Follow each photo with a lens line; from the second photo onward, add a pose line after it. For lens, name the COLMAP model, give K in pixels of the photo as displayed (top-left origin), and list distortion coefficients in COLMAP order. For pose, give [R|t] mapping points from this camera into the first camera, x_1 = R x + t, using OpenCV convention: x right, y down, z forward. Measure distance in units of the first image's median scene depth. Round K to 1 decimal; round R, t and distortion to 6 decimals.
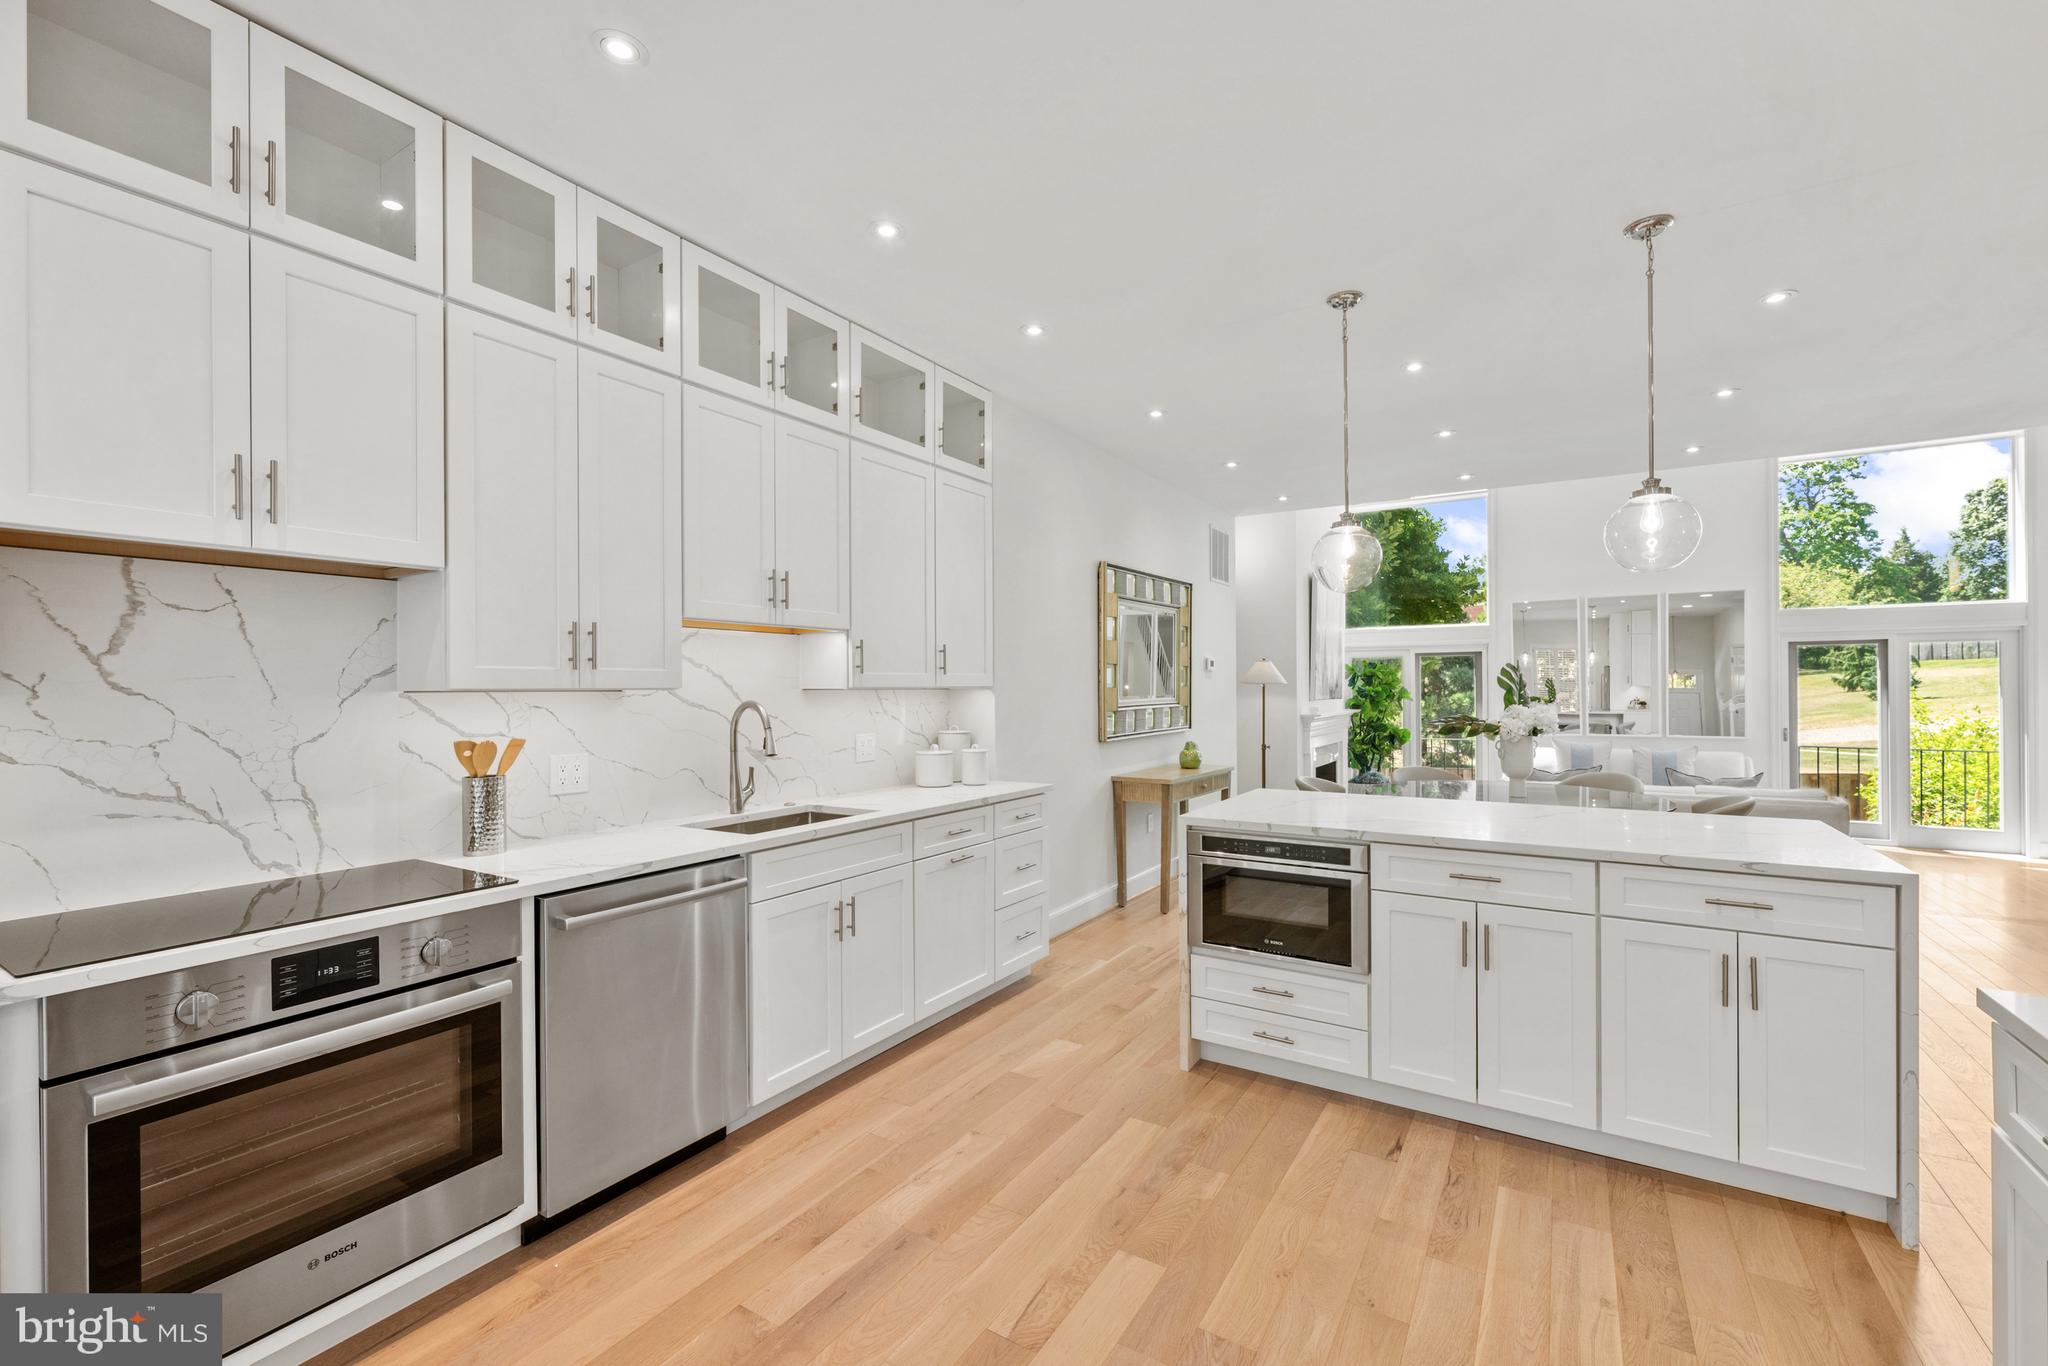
lens RADIAL K [[854.2, 0, 1021.4], [0, 854.2, 687.5], [0, 0, 1]] dist [-0.000840, -0.000170]
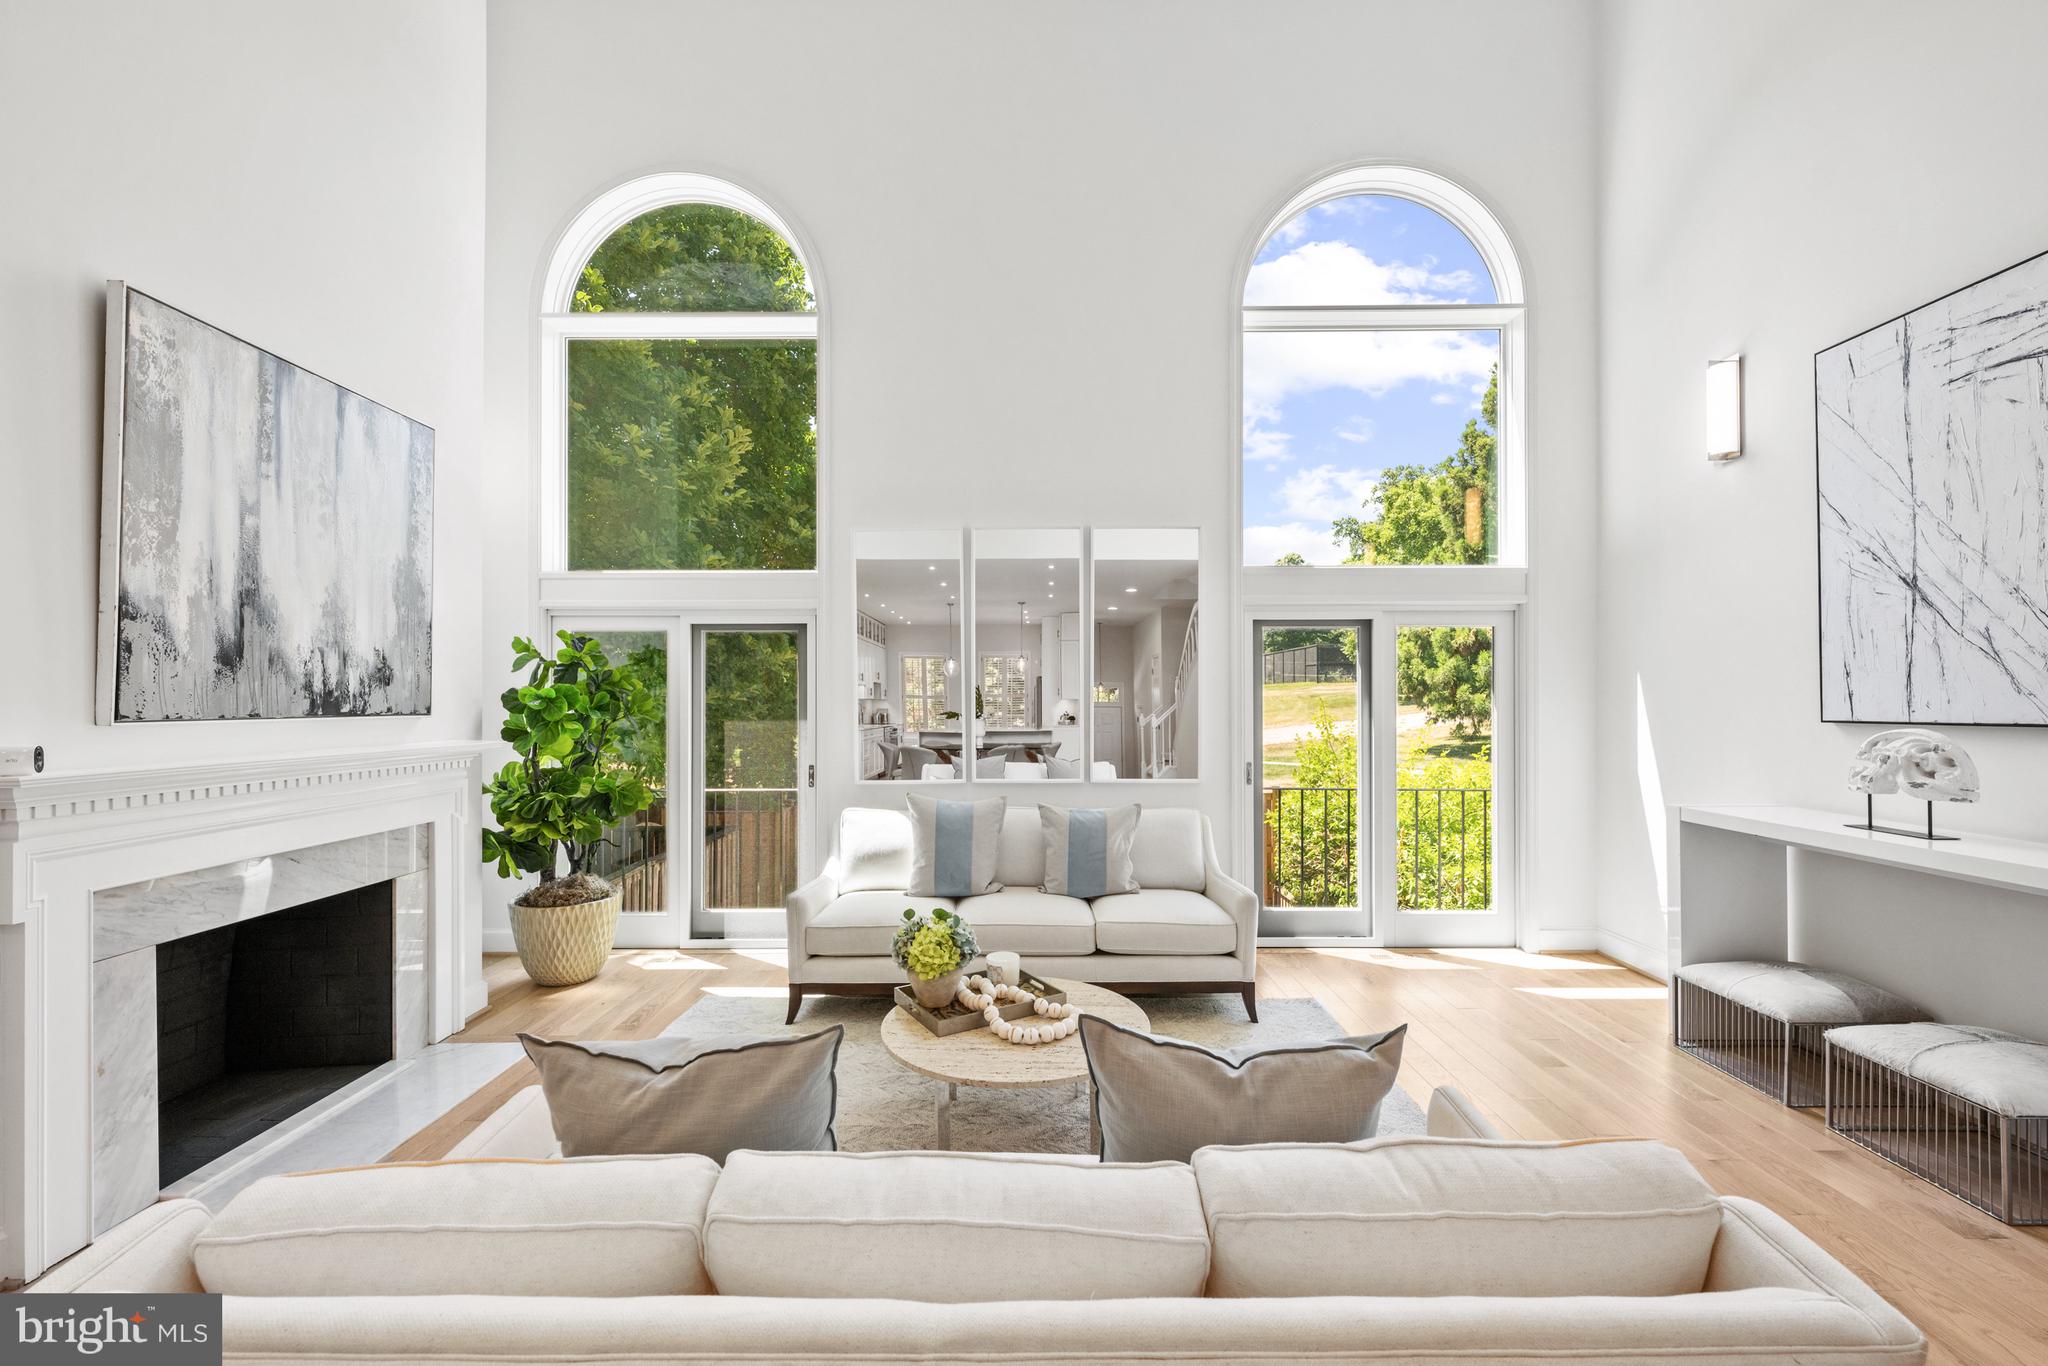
lens RADIAL K [[822.3, 0, 1016.8], [0, 822.3, 703.3], [0, 0, 1]] dist [0.003258, -0.001517]
pose [[0.850046, 0.004080, 0.526693, 1.158935], [-0.004179, 0.999991, -0.001001, 0.019056], [-0.526692, -0.001350, 0.850055, 1.529705]]
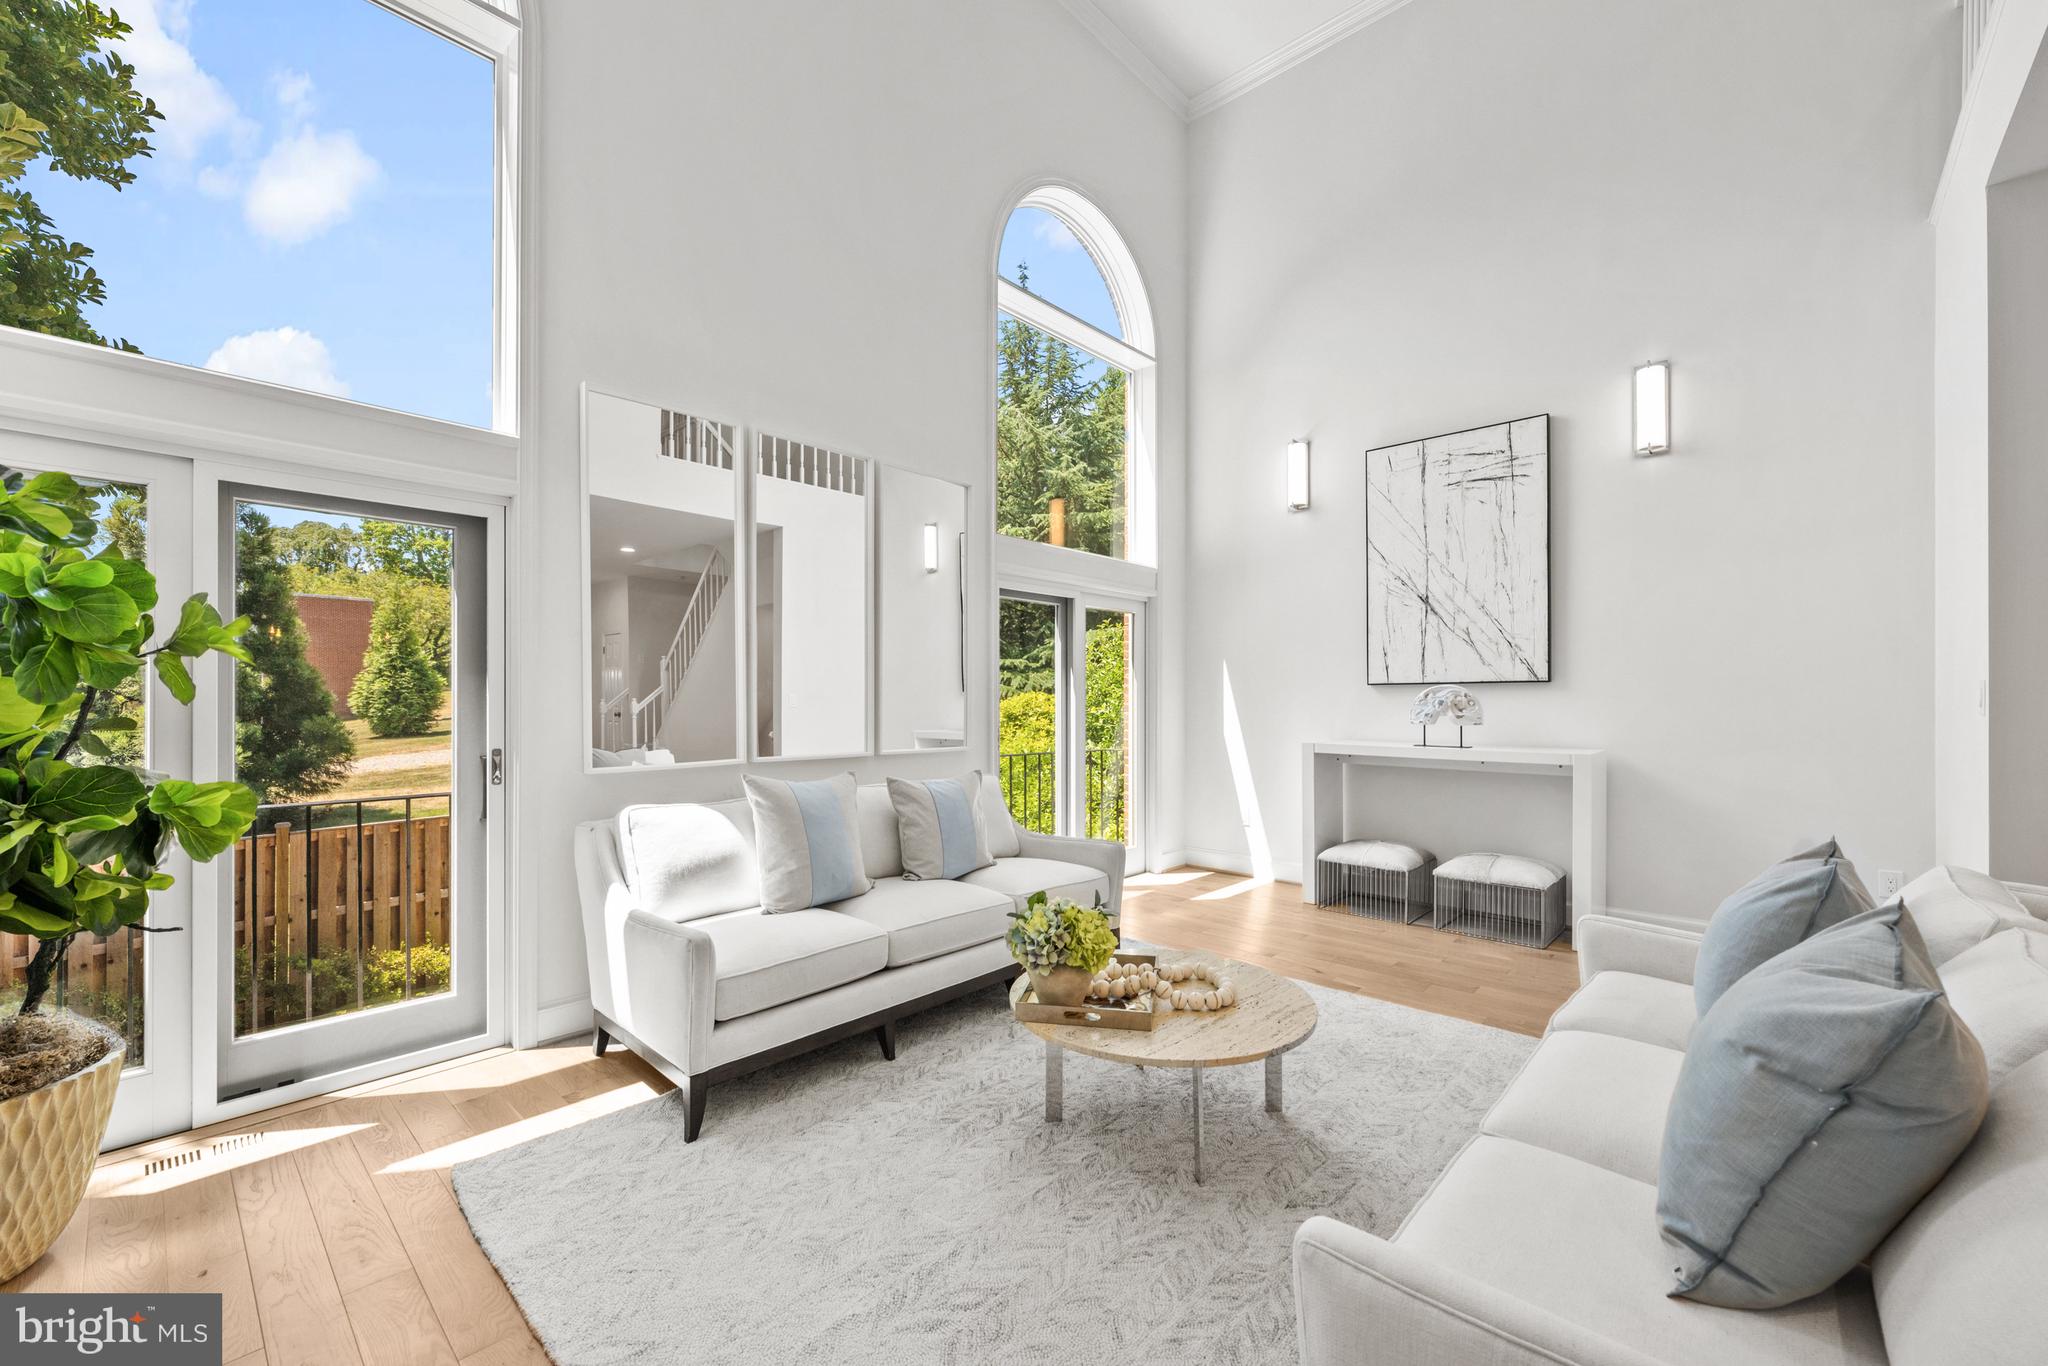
lens RADIAL K [[822.3, 0, 1025.8], [0, 822.3, 699.4], [0, 0, 1]] dist [0.003258, -0.001517]
pose [[0.183152, 0.009558, 0.983038, 0.829912], [-0.002390, 0.999954, -0.009277, 0.083789], [-0.983082, -0.000651, 0.183167, 2.255353]]
